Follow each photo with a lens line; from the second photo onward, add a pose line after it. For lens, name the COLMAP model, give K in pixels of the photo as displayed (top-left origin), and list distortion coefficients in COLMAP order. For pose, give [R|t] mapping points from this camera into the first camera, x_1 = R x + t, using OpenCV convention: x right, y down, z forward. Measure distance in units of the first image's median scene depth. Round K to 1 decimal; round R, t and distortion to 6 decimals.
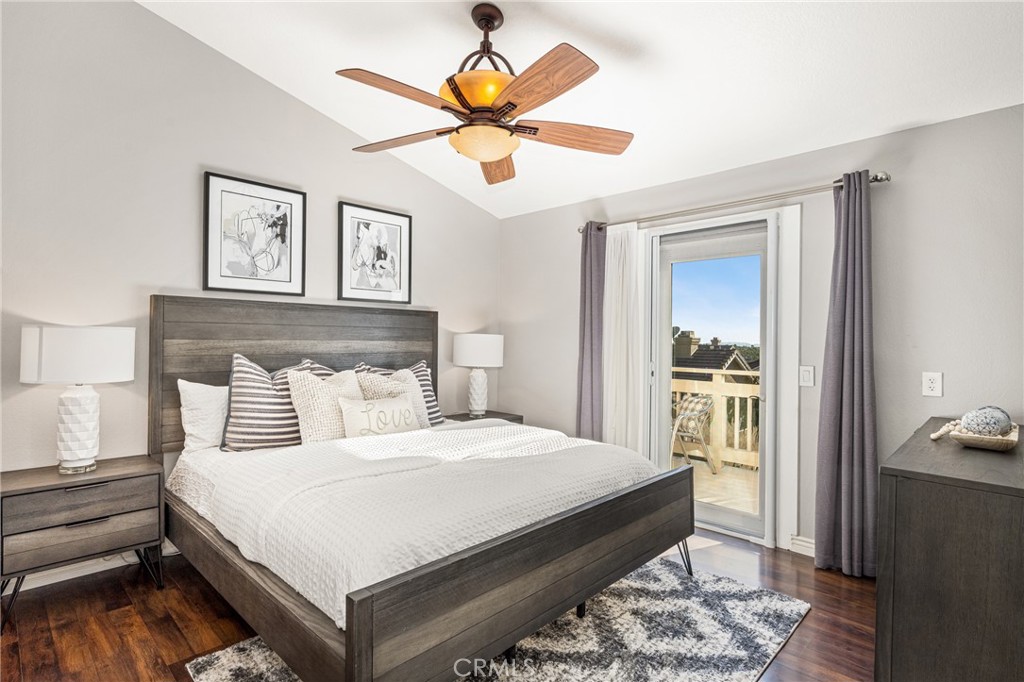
lens RADIAL K [[524.6, 0, 510.9], [0, 524.6, 337.9], [0, 0, 1]] dist [0.004917, 0.000822]
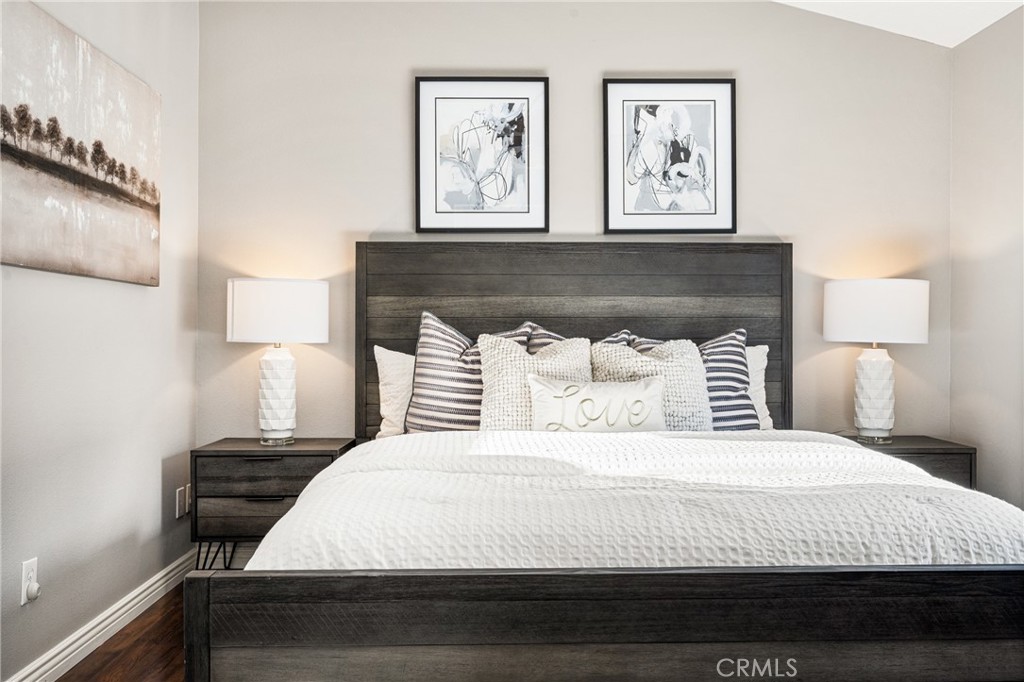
lens RADIAL K [[890.3, 0, 511.6], [0, 890.3, 336.8], [0, 0, 1]] dist [0.005157, -0.002069]
pose [[0.703035, -0.010798, -0.711073, 0.410867], [0.008665, 0.999941, -0.006617, 0.067016], [0.711102, -0.001510, 0.703087, 0.177490]]
